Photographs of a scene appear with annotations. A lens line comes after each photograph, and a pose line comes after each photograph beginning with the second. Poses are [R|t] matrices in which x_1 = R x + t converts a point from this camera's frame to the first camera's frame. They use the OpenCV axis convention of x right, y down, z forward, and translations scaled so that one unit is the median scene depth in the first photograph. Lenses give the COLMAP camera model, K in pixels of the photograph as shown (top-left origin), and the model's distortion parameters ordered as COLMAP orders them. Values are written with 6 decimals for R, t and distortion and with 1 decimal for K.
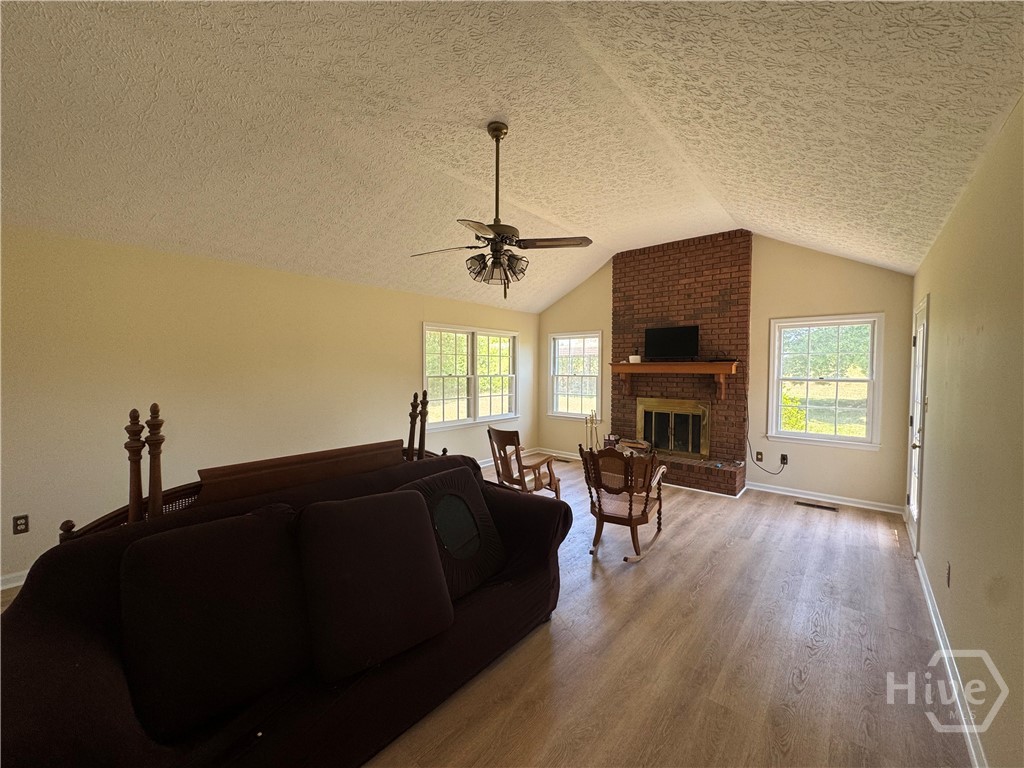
lens RADIAL K [[405.2, 0, 512.0], [0, 405.2, 384.0], [0, 0, 1]] dist [-0.003480, 0.000428]
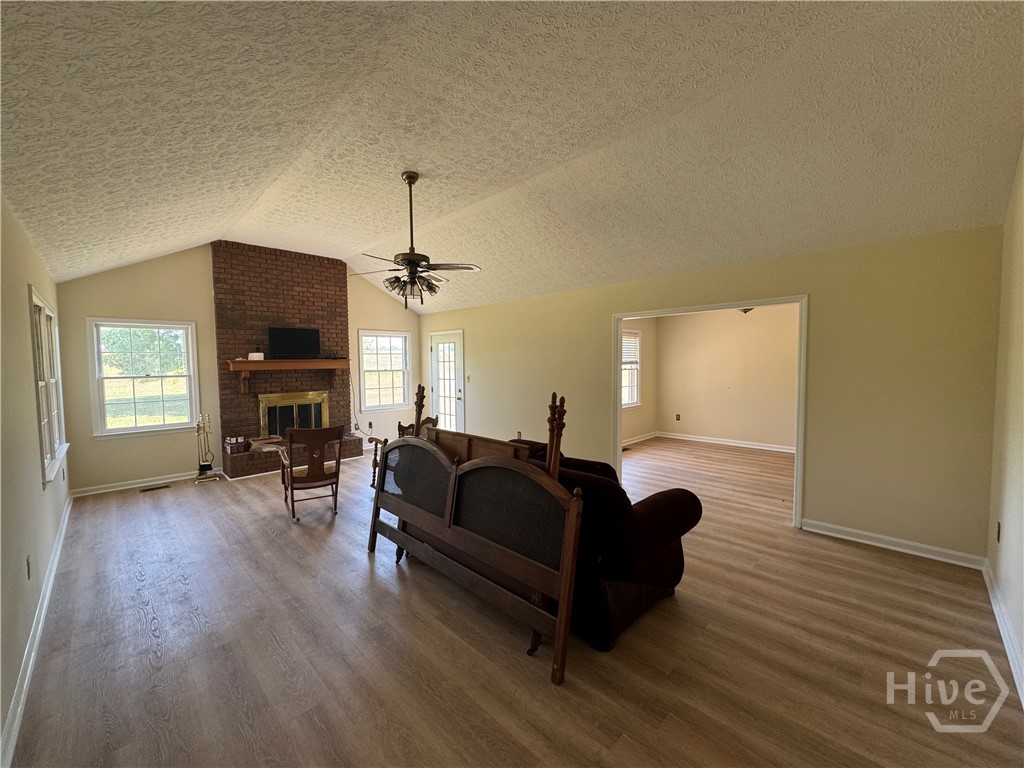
lens RADIAL K [[405.2, 0, 512.0], [0, 405.2, 384.0], [0, 0, 1]] dist [-0.003480, 0.000428]
pose [[0.095770, -0.056426, 0.993803, -0.659652], [0.053150, 0.997258, 0.051500, -0.011575], [-0.993983, 0.047889, 0.098507, 0.293437]]
